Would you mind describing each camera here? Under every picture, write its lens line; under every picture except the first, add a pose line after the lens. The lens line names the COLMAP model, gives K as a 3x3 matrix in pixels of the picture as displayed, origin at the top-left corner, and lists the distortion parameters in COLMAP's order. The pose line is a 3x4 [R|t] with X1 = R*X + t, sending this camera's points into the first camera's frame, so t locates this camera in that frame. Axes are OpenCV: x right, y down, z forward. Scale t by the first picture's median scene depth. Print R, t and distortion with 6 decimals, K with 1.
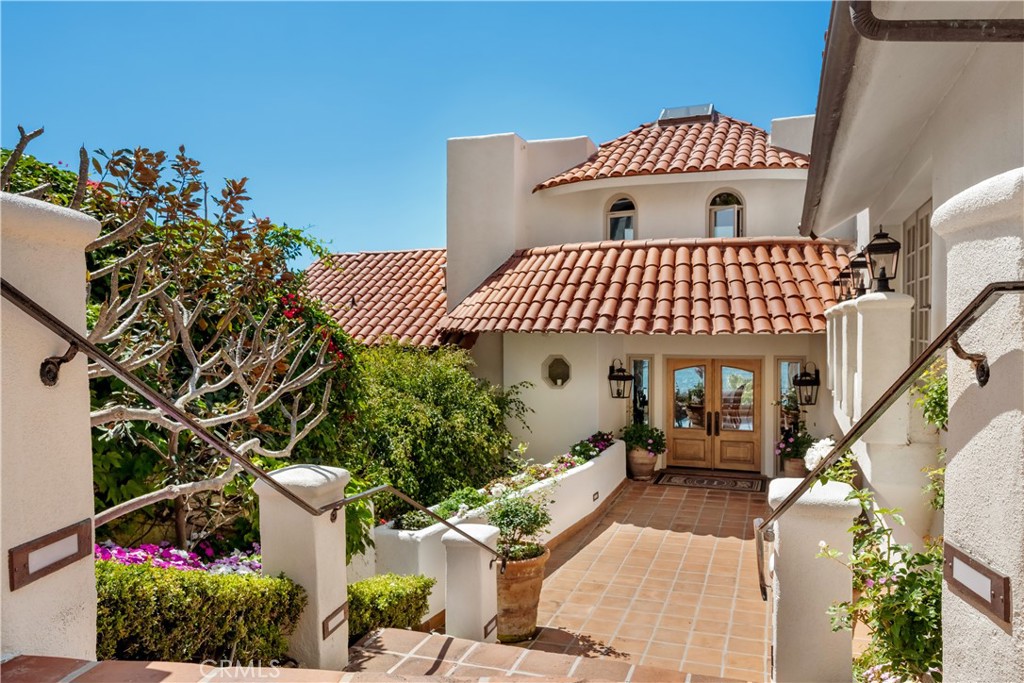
lens RADIAL K [[700.6, 0, 513.0], [0, 700.6, 337.8], [0, 0, 1]] dist [-0.000803, -0.000013]
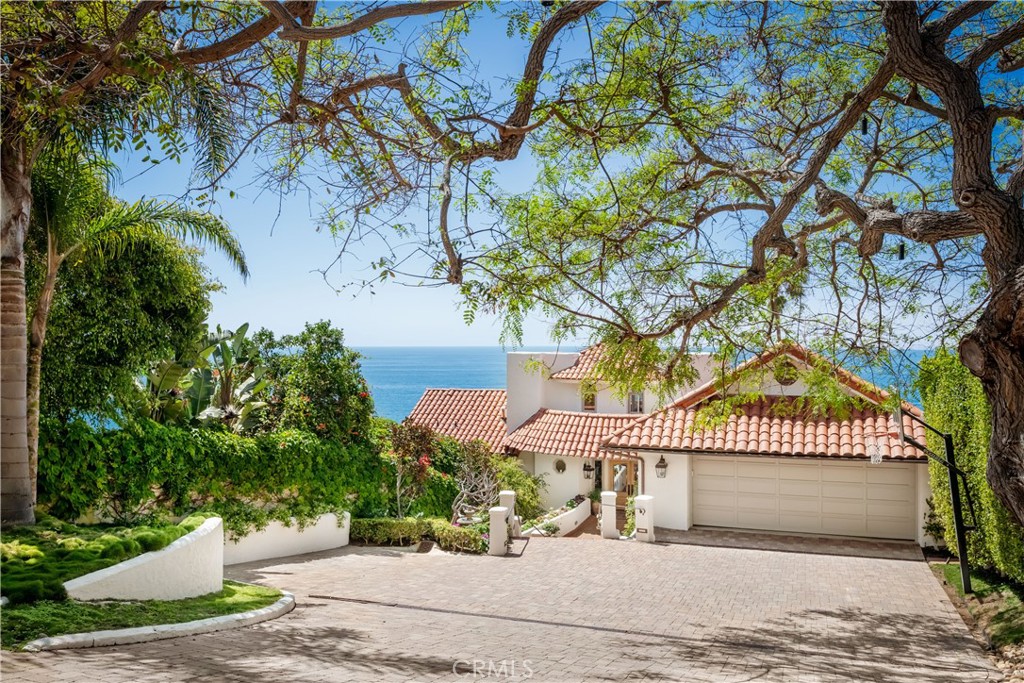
lens RADIAL K [[797.6, 0, 510.9], [0, 797.6, 343.3], [0, 0, 1]] dist [-0.008824, -0.001124]
pose [[0.999928, -0.000592, 0.011947, -0.133931], [0.000661, 0.999983, -0.005801, -0.360531], [-0.011943, 0.005808, 0.999912, -1.670800]]
